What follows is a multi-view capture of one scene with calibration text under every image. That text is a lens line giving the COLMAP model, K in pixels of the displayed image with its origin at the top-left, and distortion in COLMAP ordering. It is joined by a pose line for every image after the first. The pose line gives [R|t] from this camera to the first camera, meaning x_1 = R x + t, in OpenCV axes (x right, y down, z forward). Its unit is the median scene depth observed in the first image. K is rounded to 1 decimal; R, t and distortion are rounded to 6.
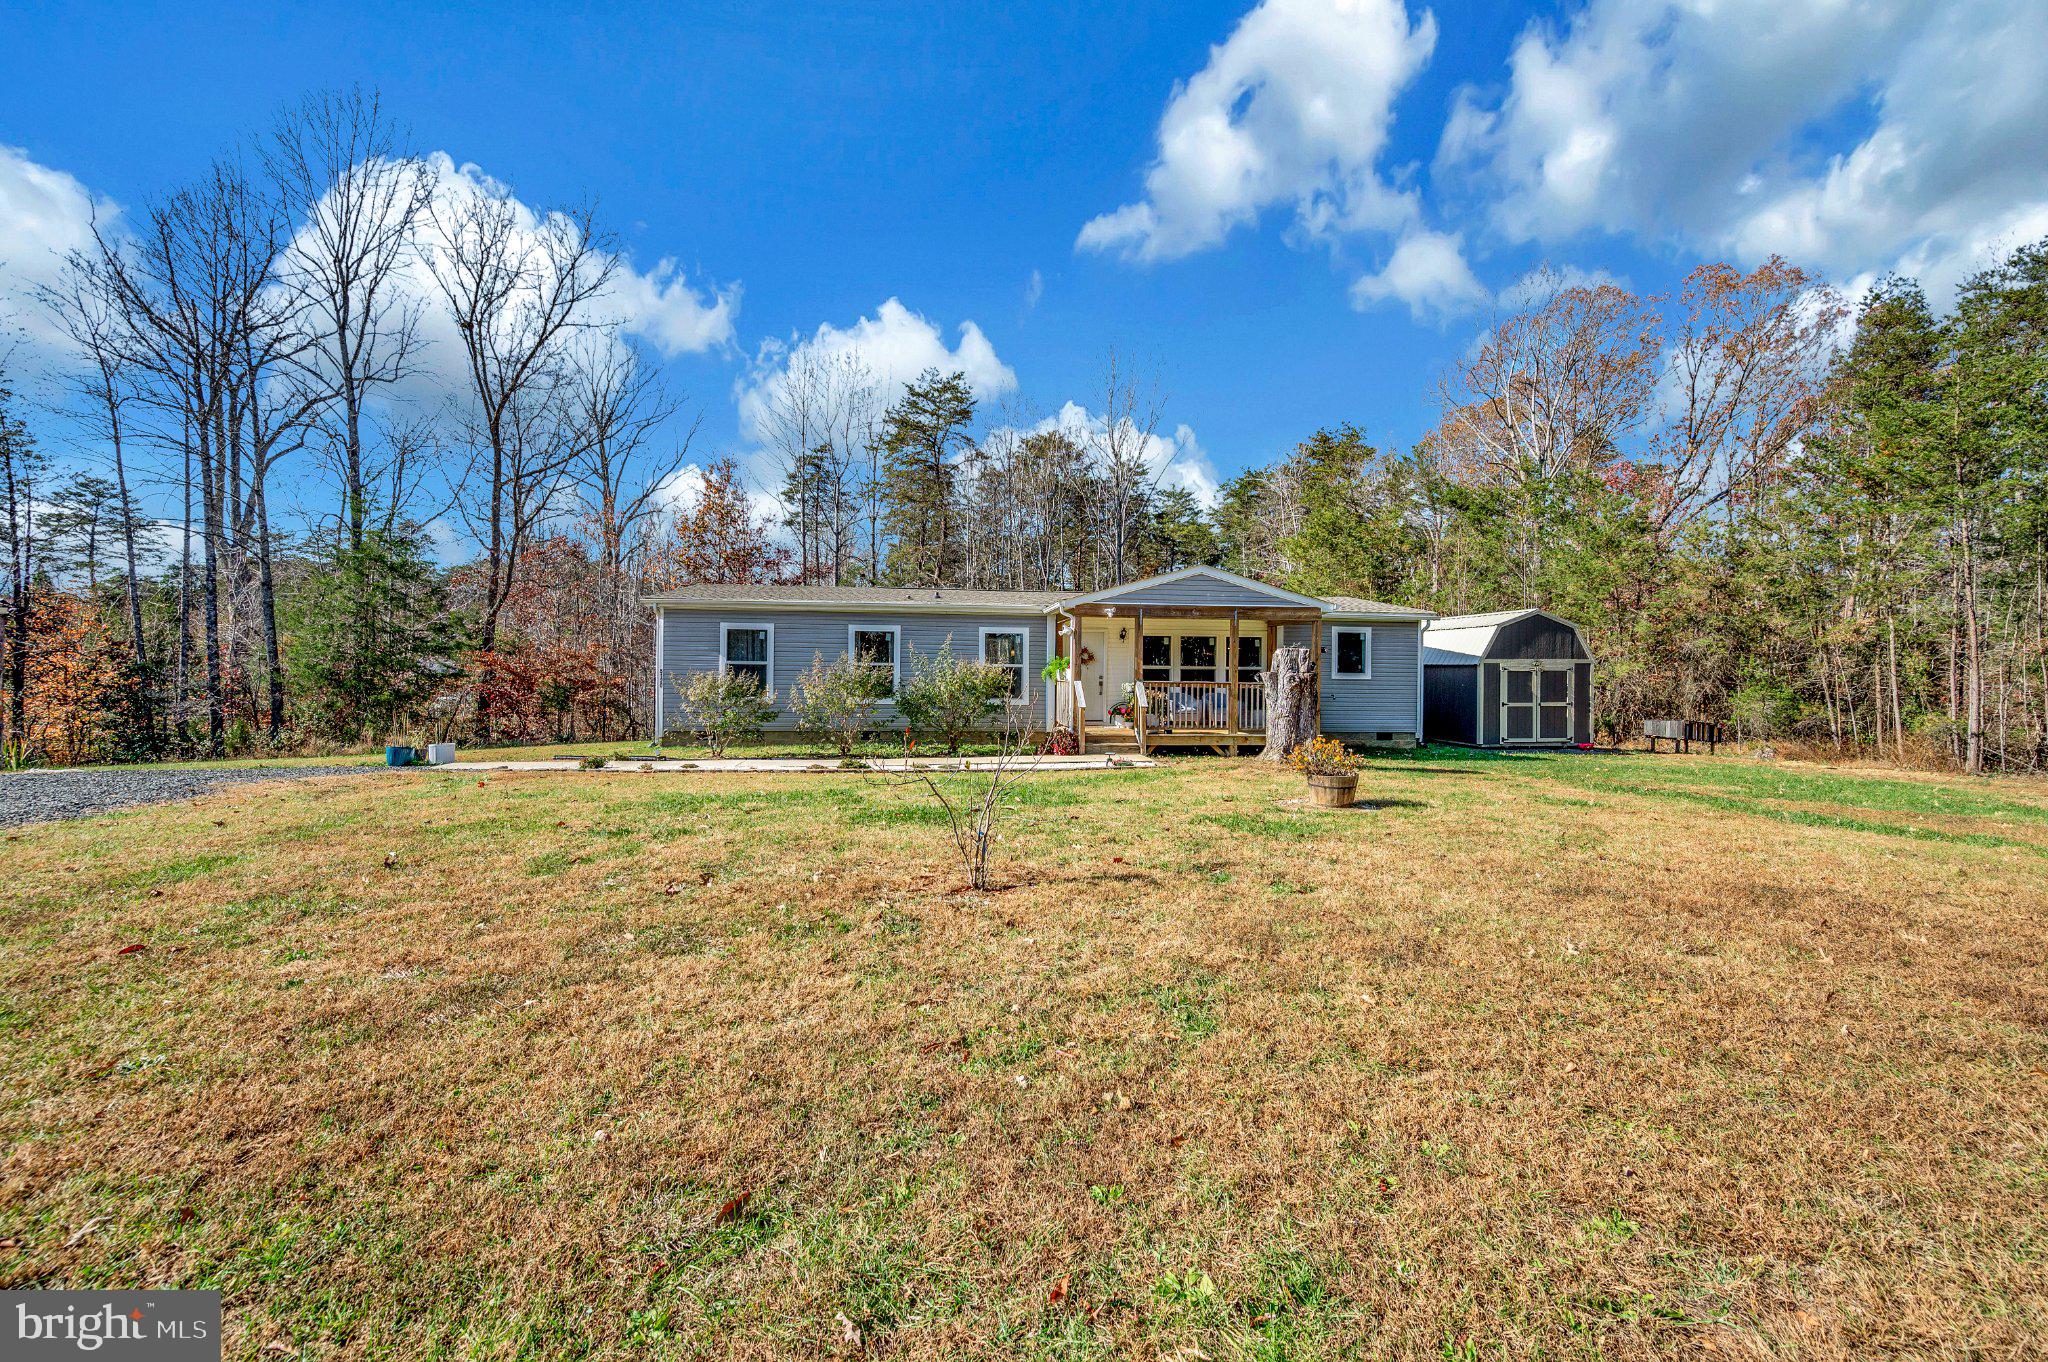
lens RADIAL K [[827.5, 0, 1020.8], [0, 827.5, 631.4], [0, 0, 1]] dist [-0.000200, -0.000154]
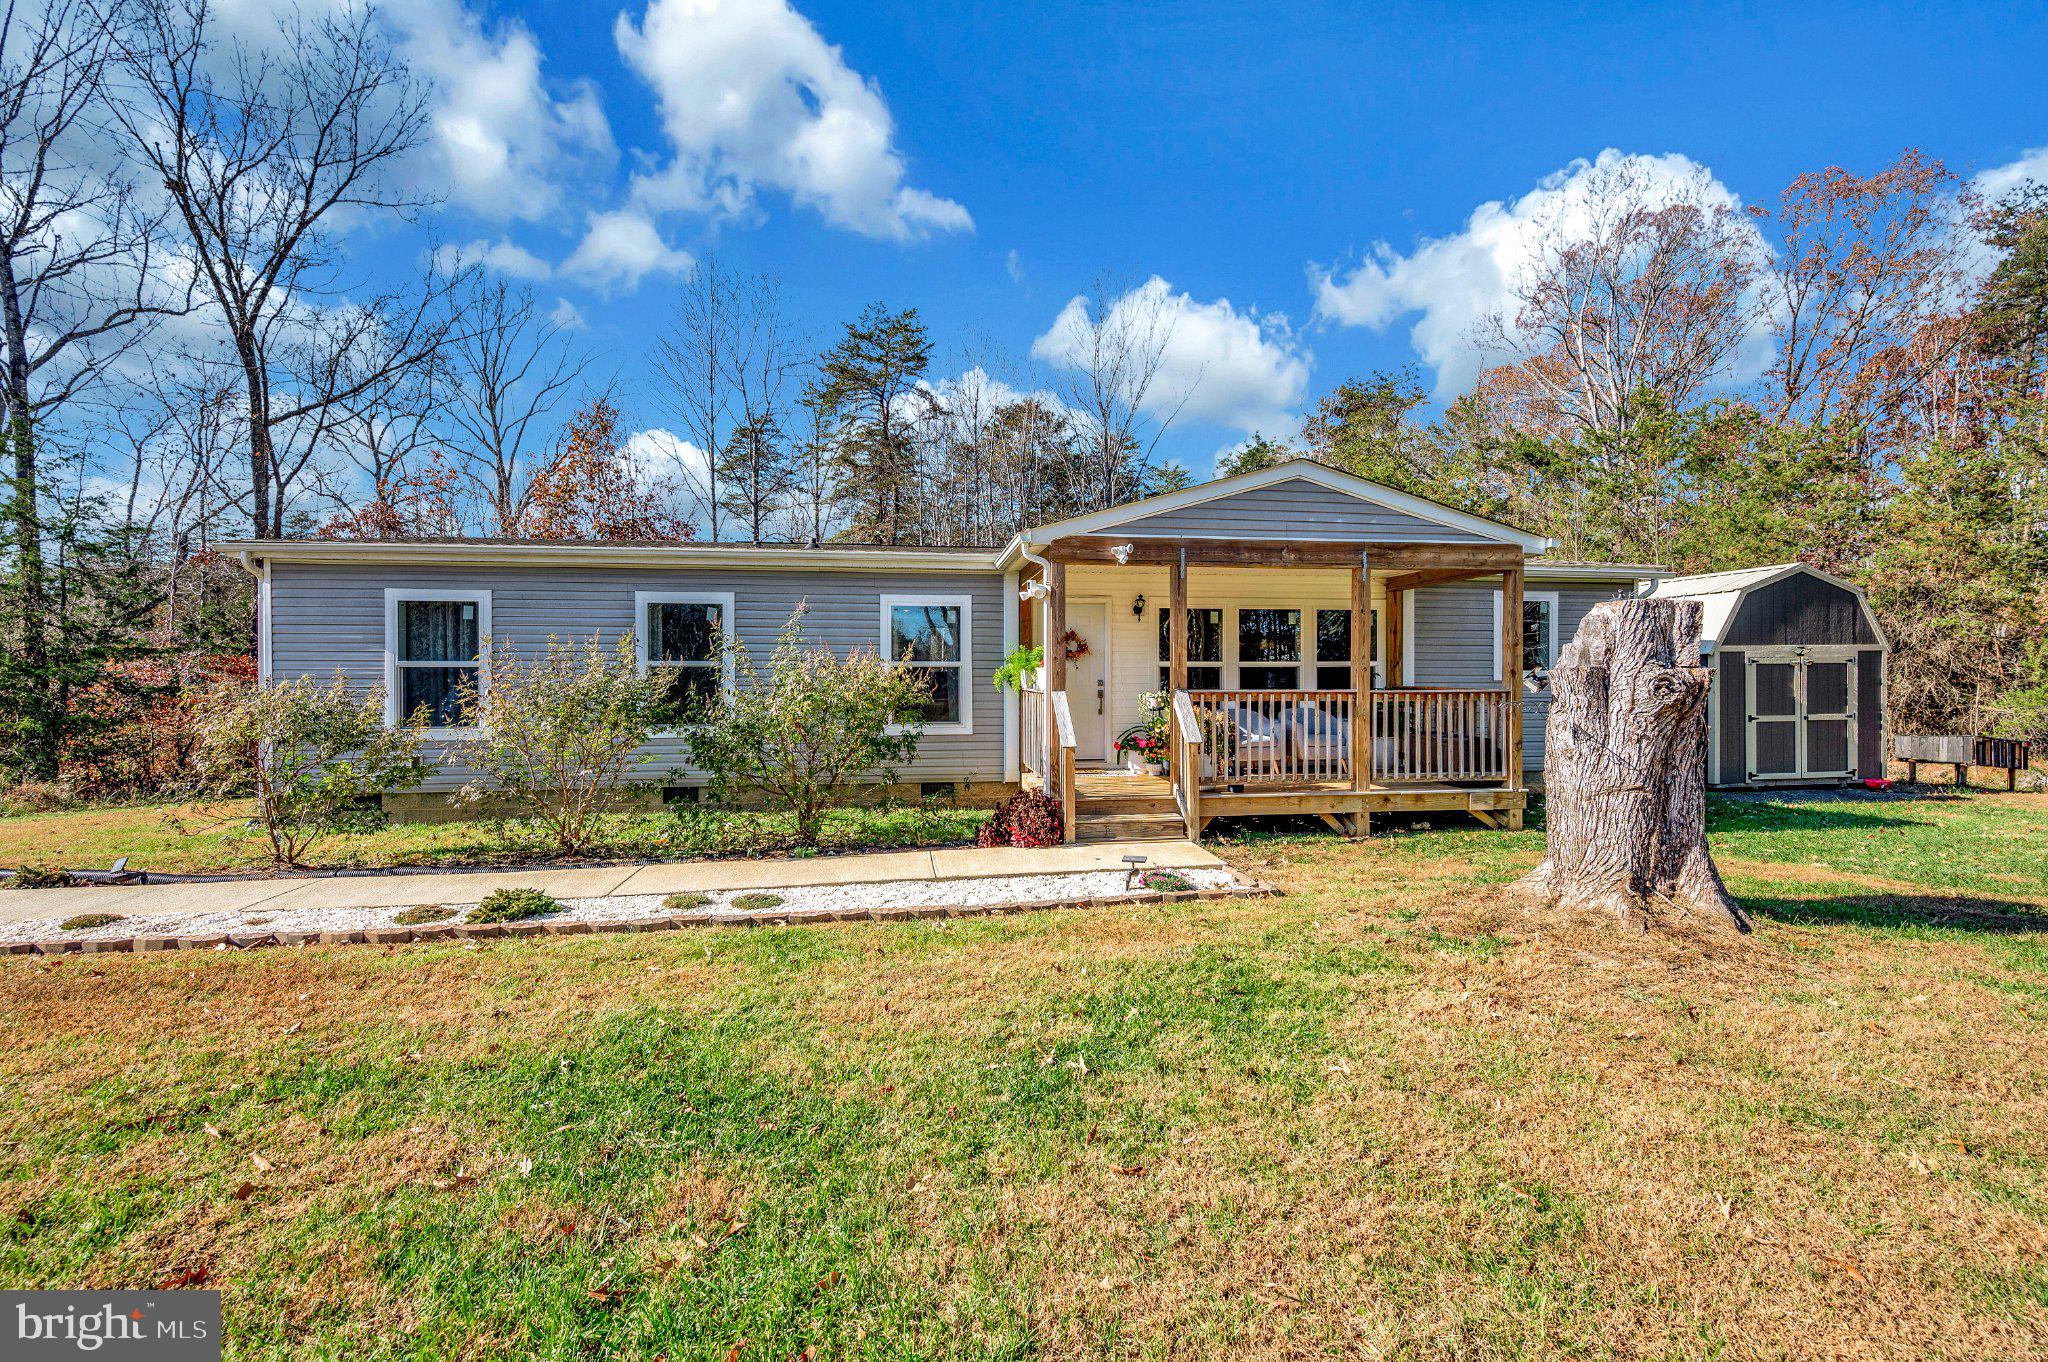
lens RADIAL K [[827.5, 0, 1020.8], [0, 827.5, 631.4], [0, 0, 1]] dist [-0.000200, -0.000154]
pose [[0.999716, -0.010718, 0.021263, 0.031110], [0.010814, 0.999932, -0.004381, 0.022442], [-0.021214, 0.004610, 0.999764, 0.440009]]
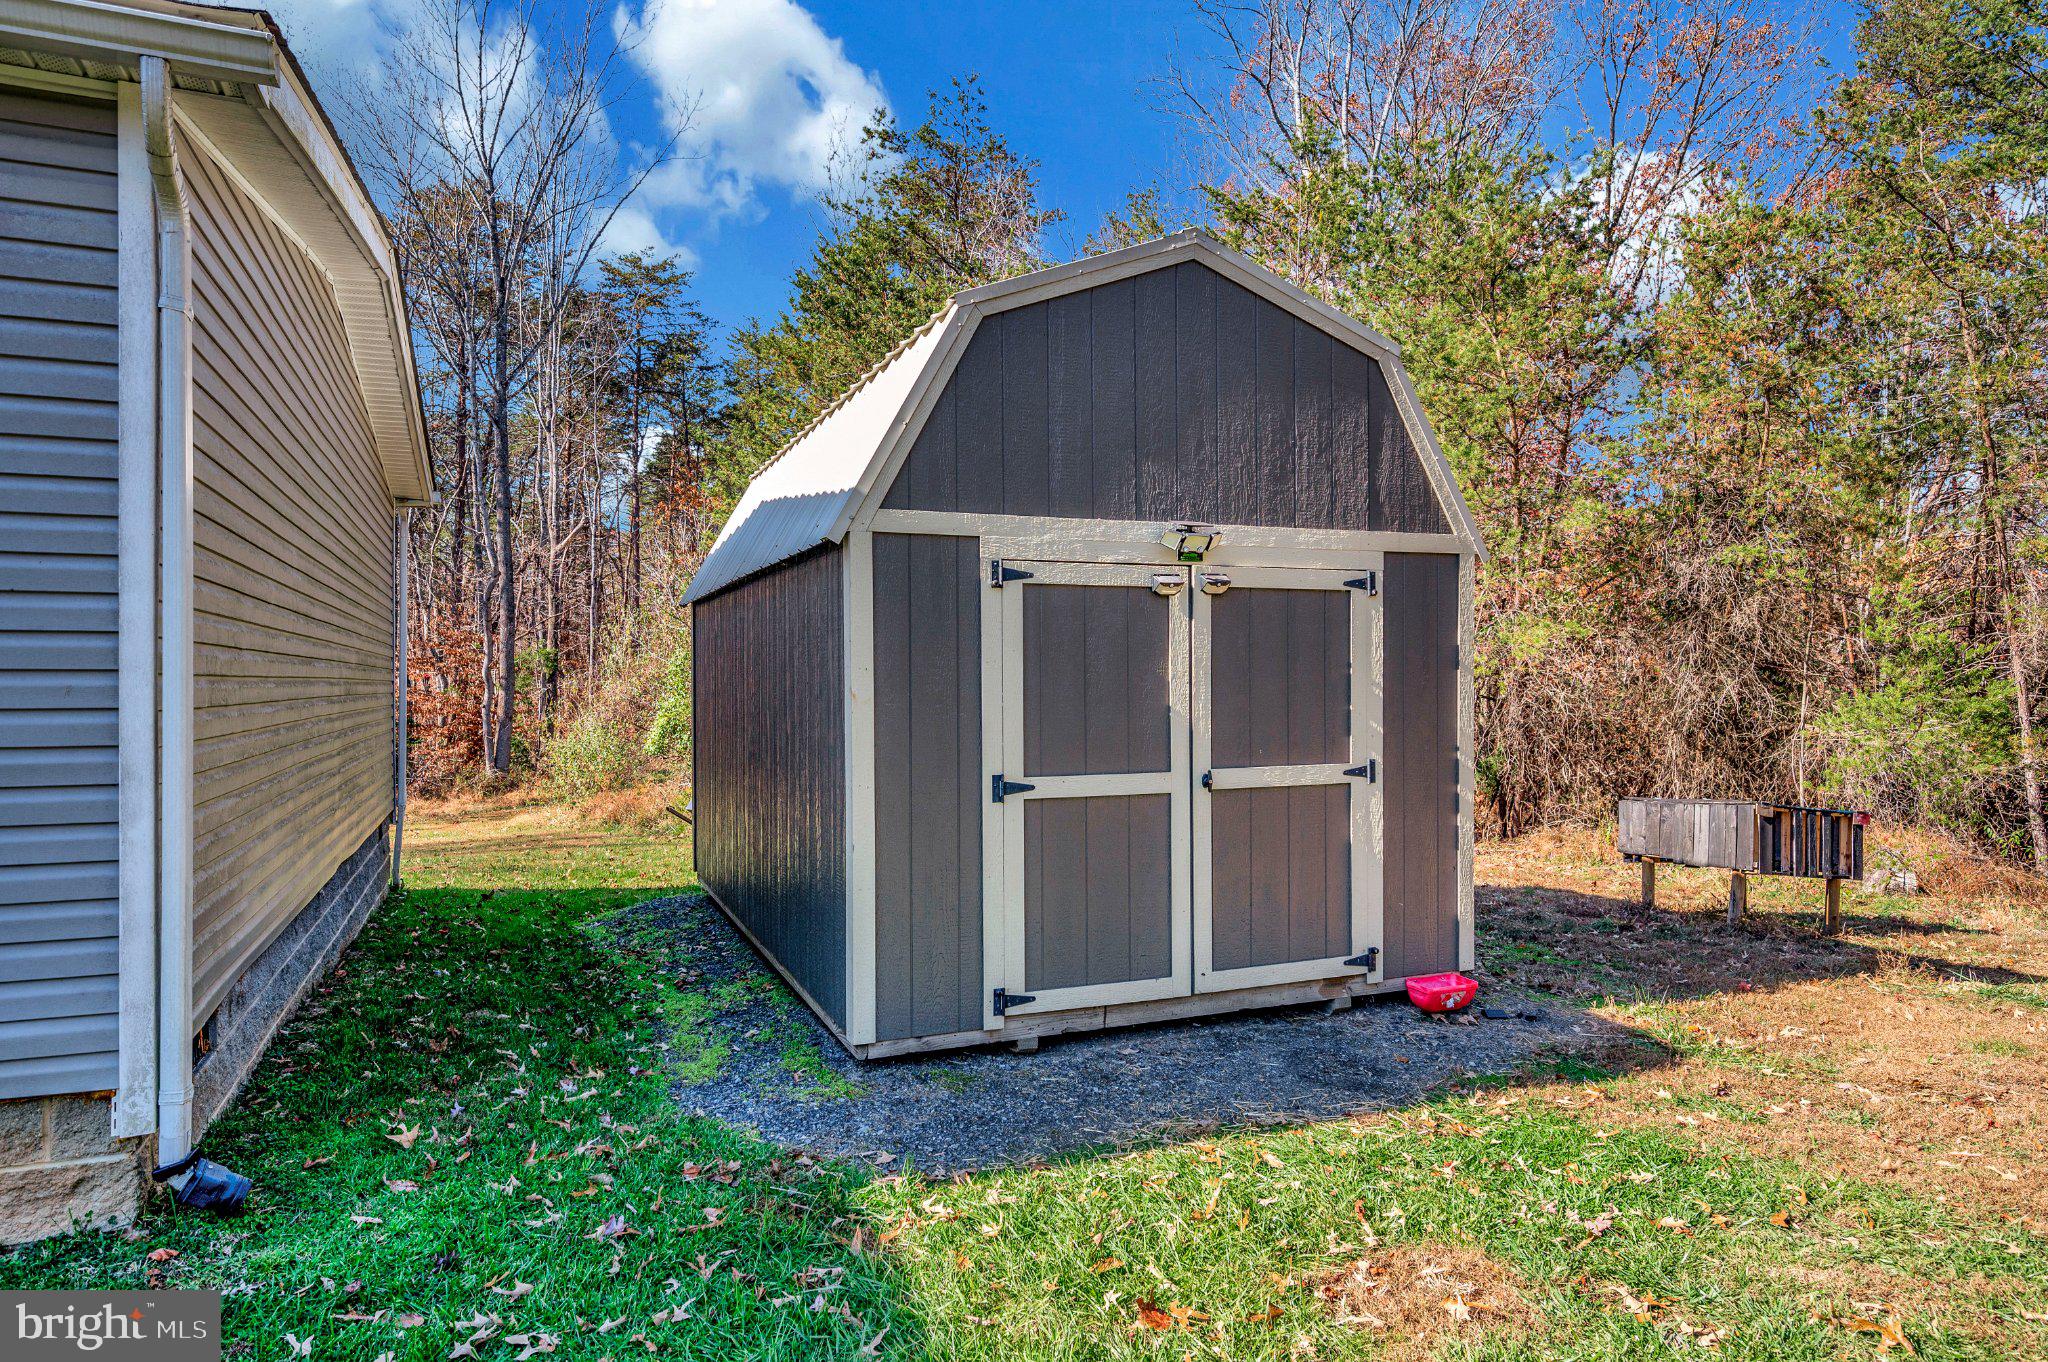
lens RADIAL K [[1200.8, 0, 1027.7], [0, 1200.8, 635.8], [0, 0, 1]] dist [-0.005685, -0.000560]
pose [[0.964614, -0.004319, 0.263630, 0.584952], [0.003927, 0.999990, 0.002016, 0.063819], [-0.263636, -0.000909, 0.964622, 0.854930]]
